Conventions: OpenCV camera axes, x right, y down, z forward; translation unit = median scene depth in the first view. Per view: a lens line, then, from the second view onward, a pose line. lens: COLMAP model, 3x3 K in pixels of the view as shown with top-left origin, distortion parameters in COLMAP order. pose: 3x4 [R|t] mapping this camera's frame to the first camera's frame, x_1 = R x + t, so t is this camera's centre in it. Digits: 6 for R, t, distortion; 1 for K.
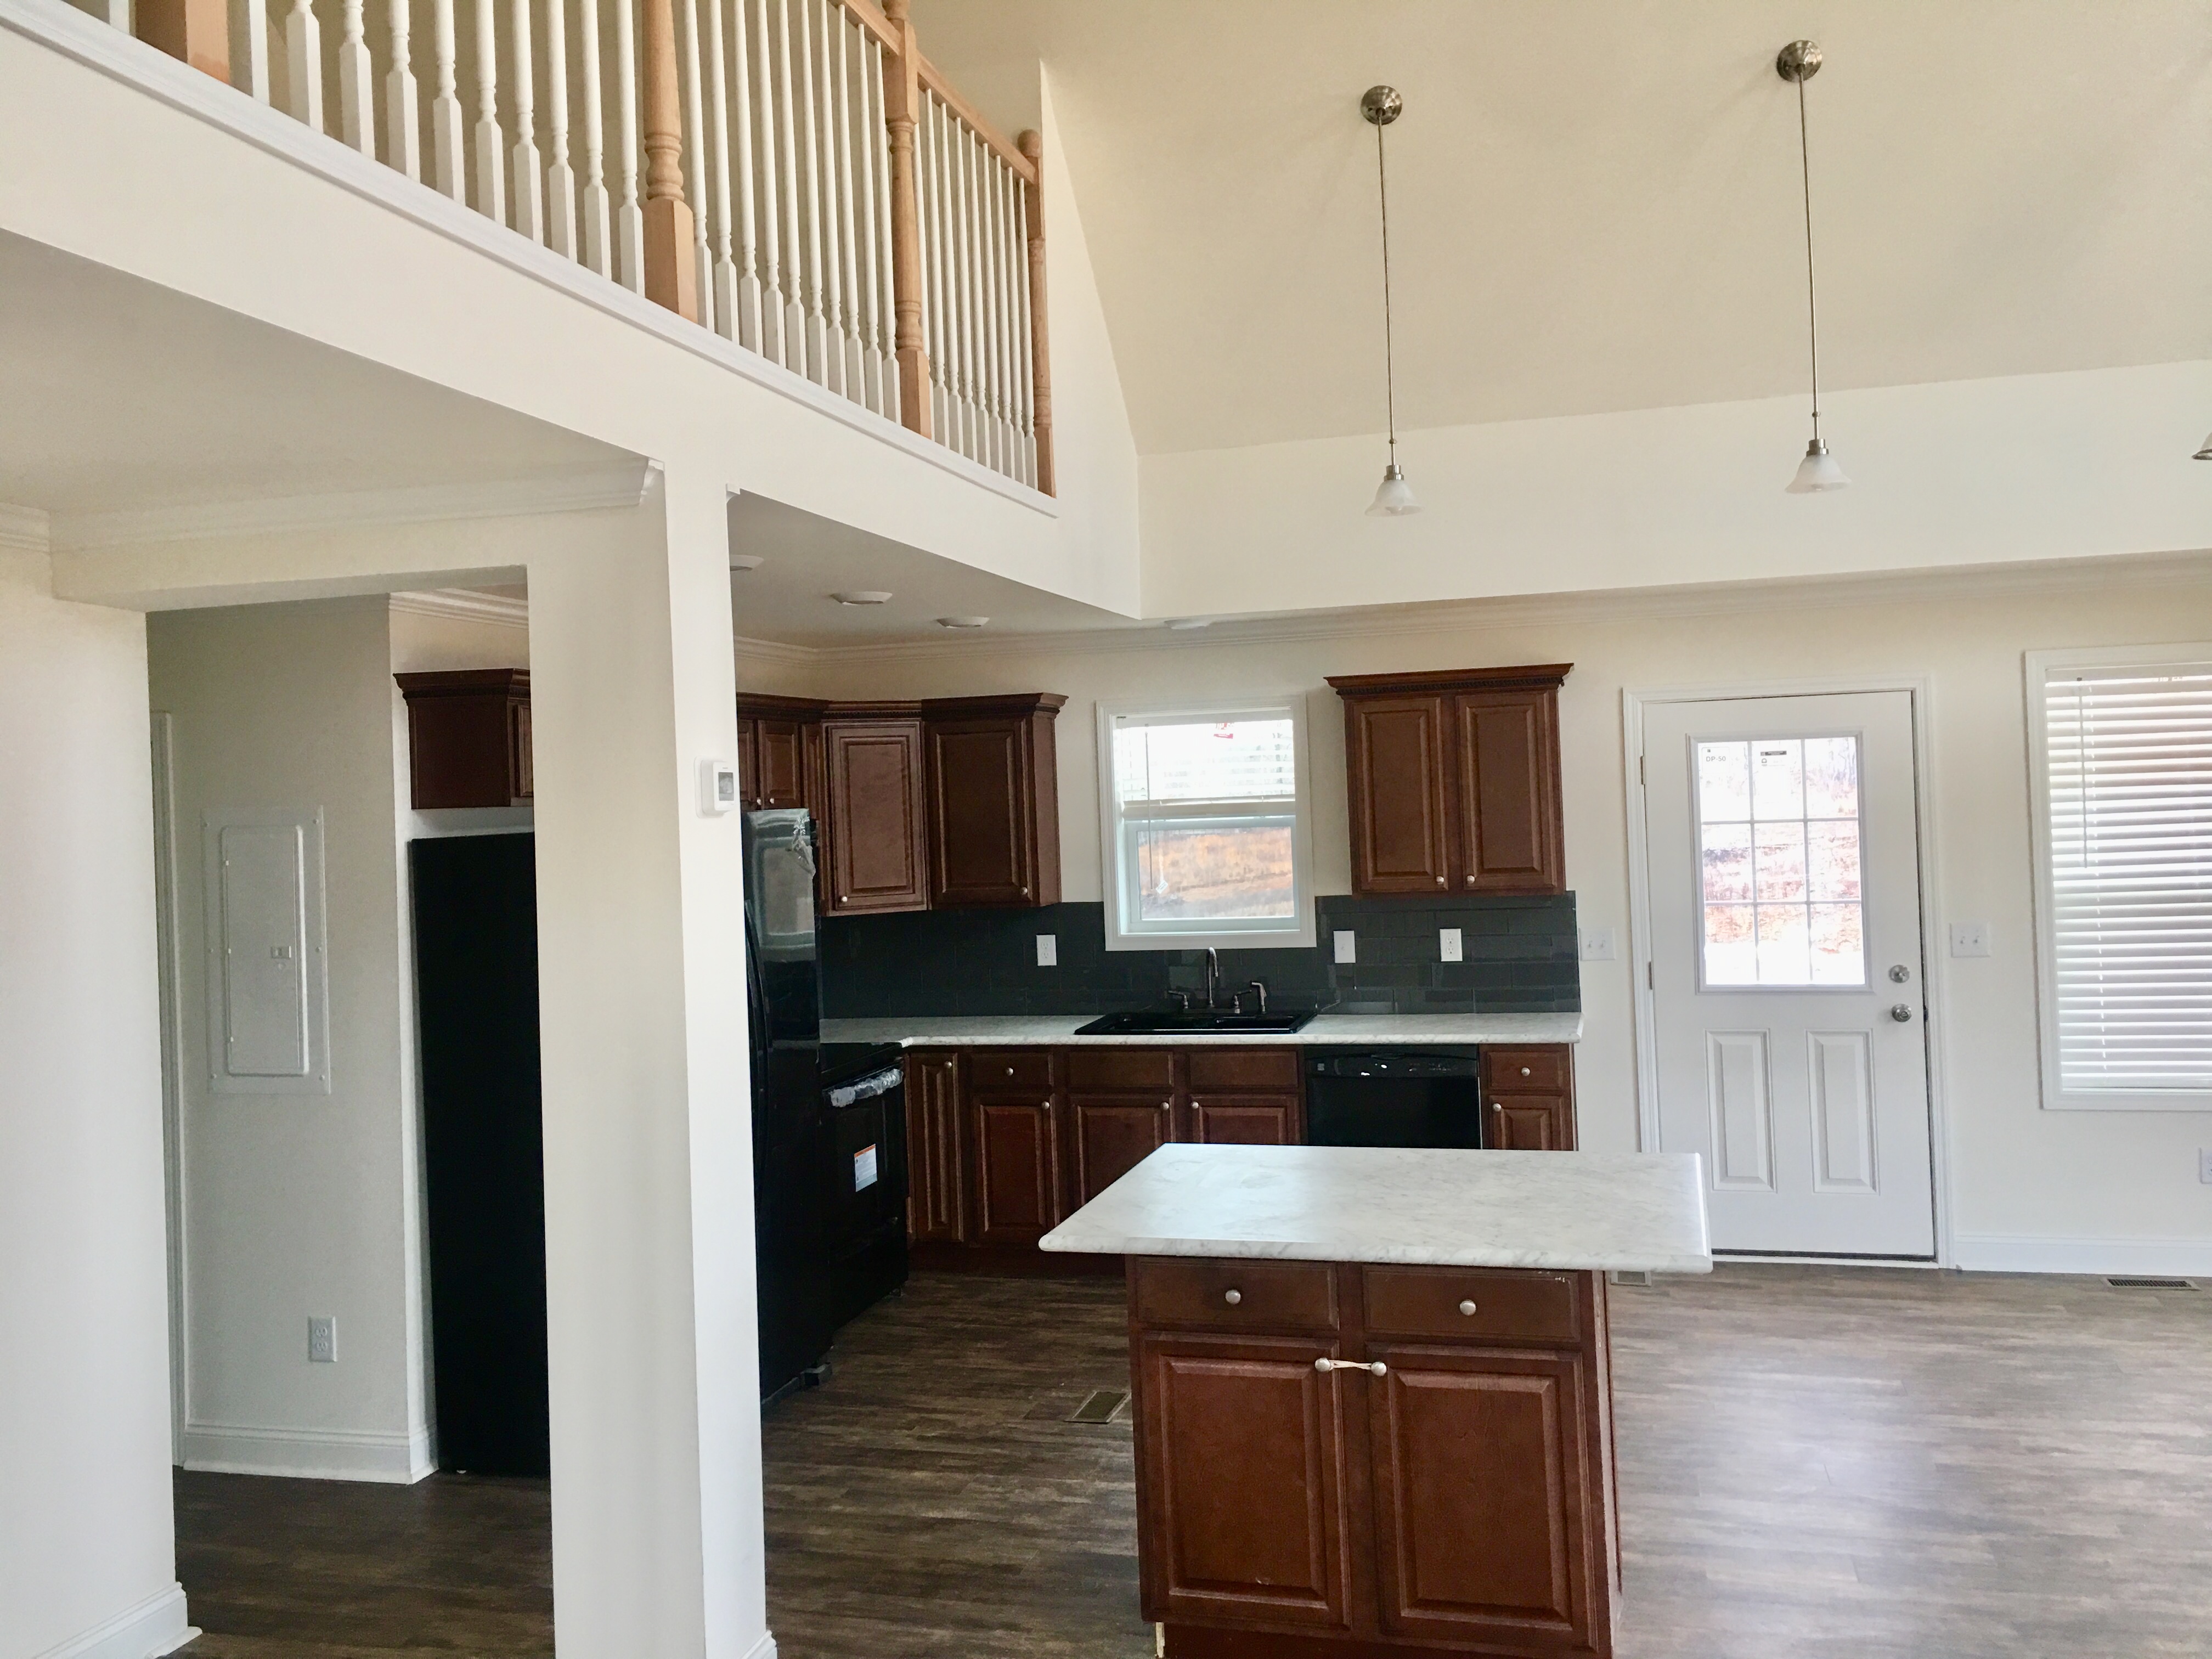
lens RADIAL K [[1852.7, 0, 1117.5], [0, 1852.7, 822.0], [0, 0, 1]] dist [0.010764, 0.000424]
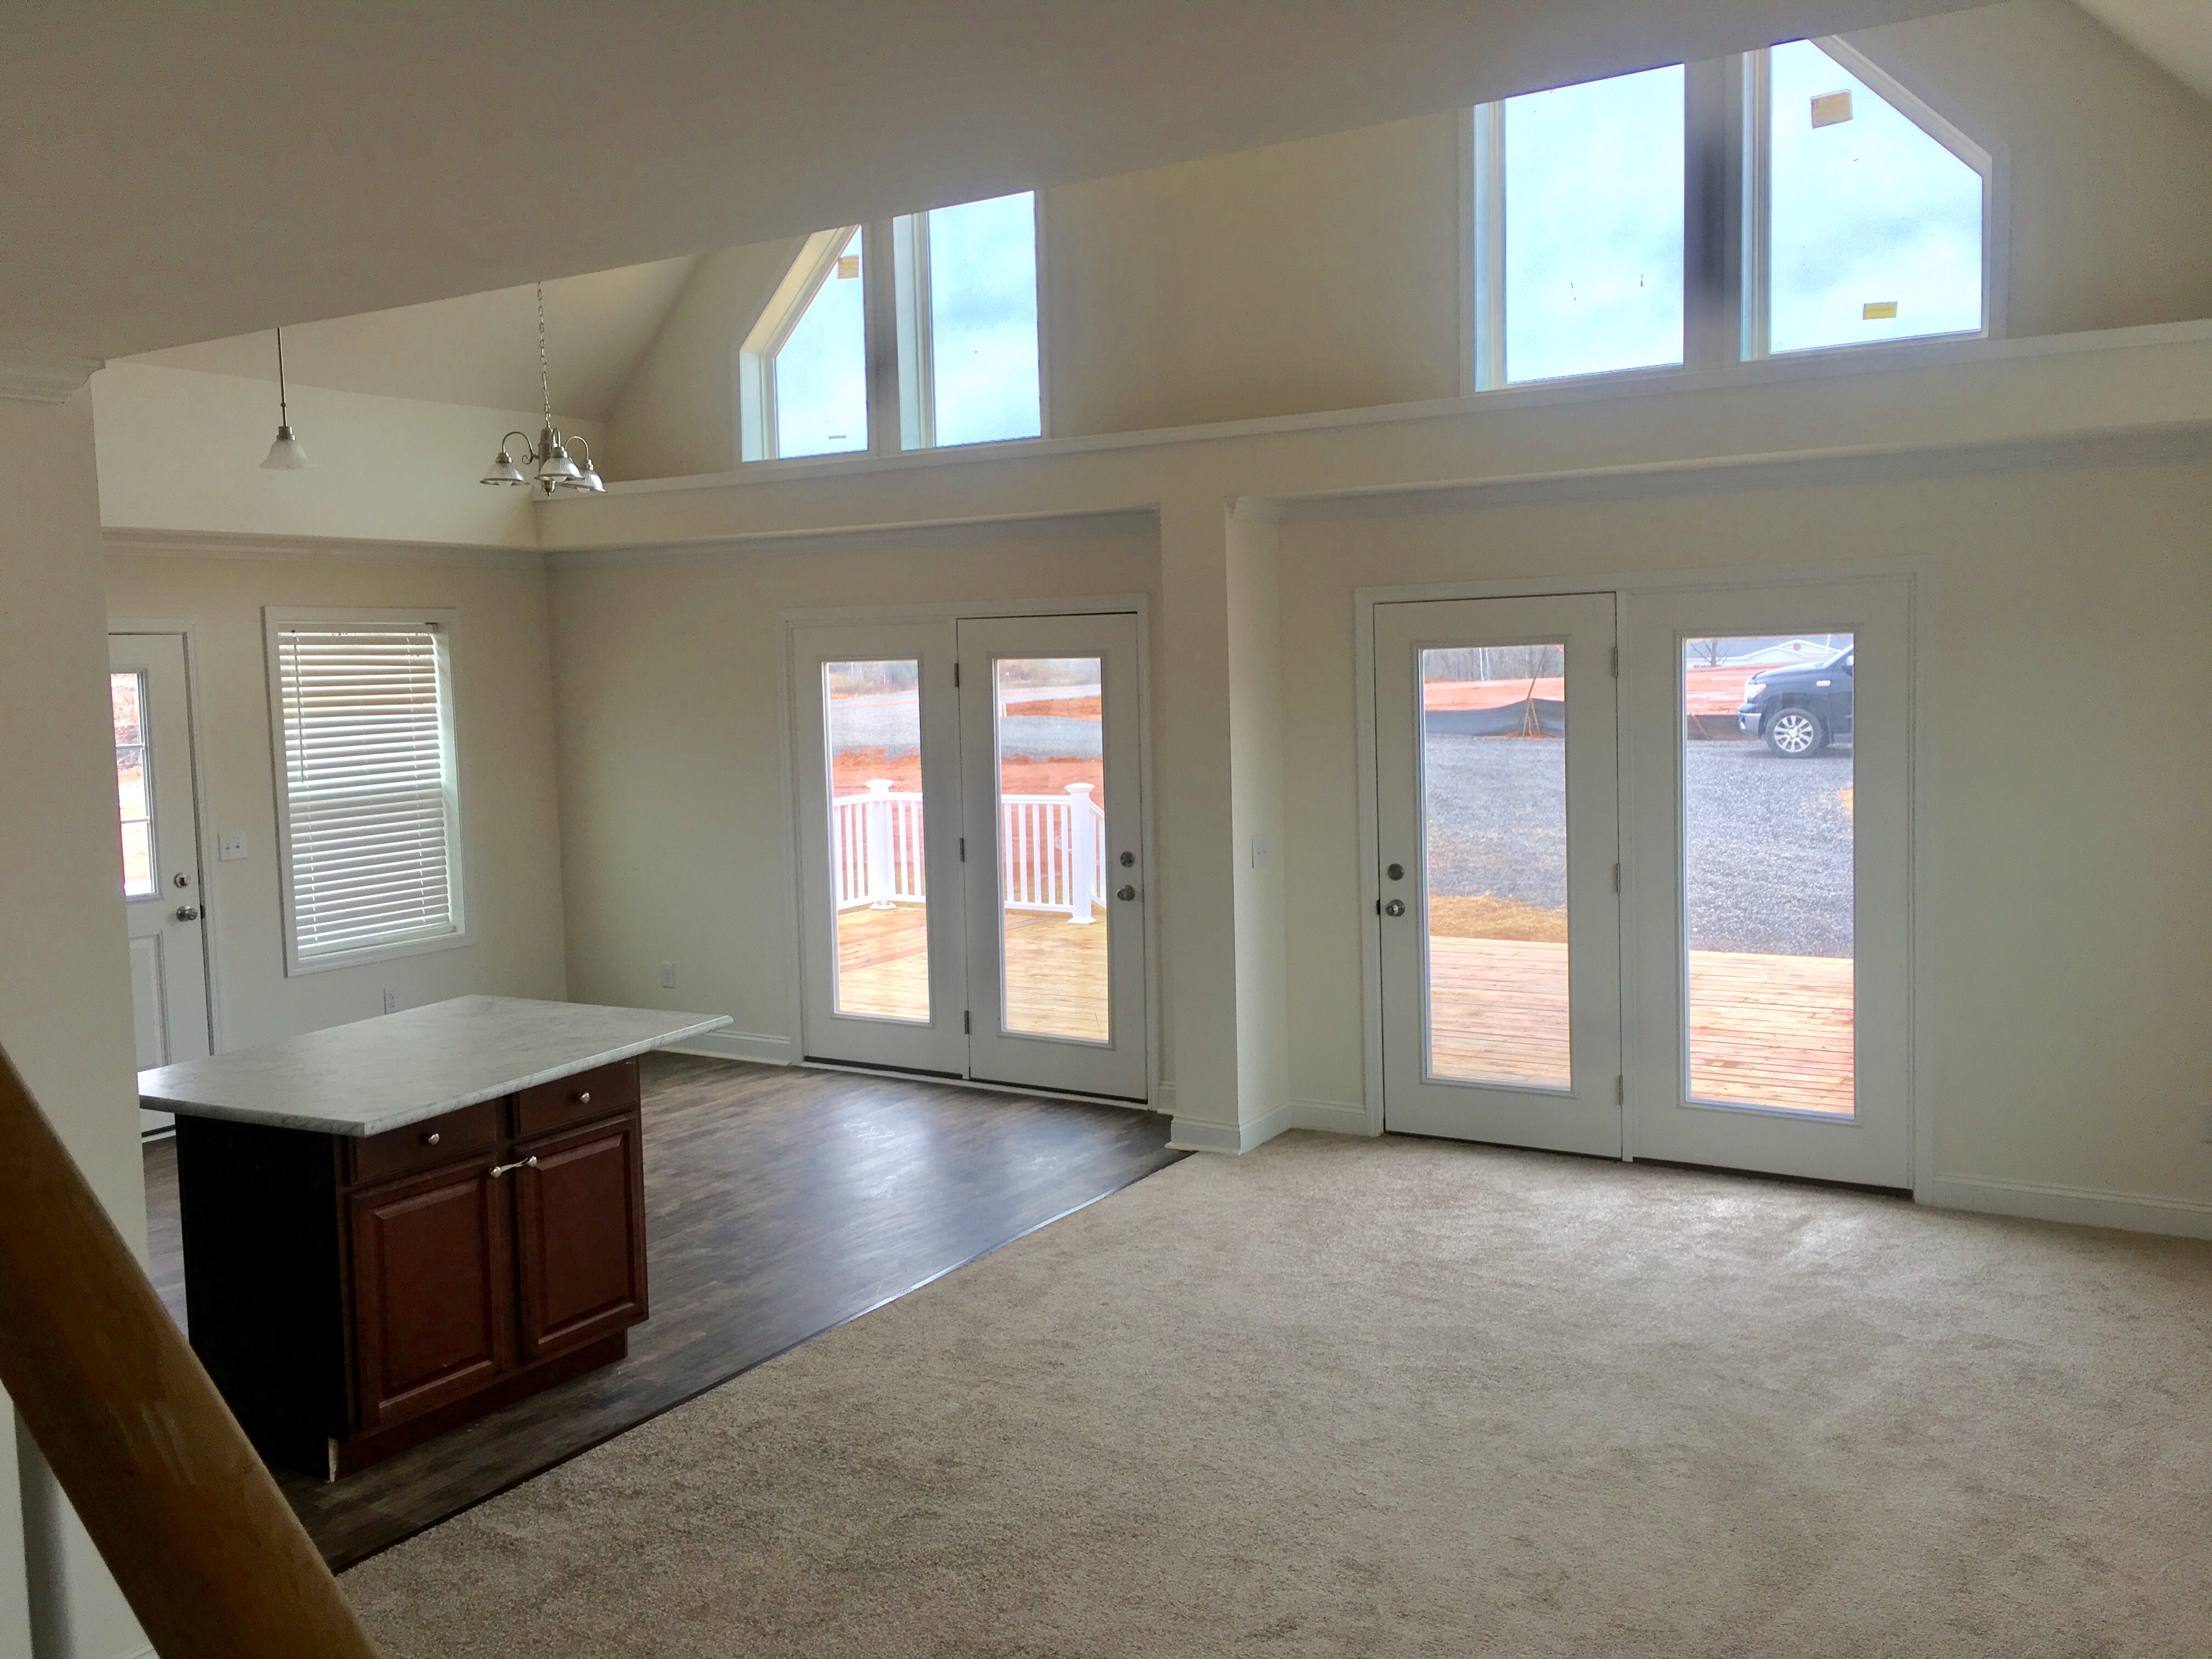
lens RADIAL K [[1852.7, 0, 1117.5], [0, 1852.7, 822.0], [0, 0, 1]] dist [0.010764, 0.000424]
pose [[0.268889, -0.053344, 0.961693, -0.555496], [0.016578, 0.998574, 0.050755, -0.002666], [-0.963028, 0.002295, 0.269390, 0.138219]]
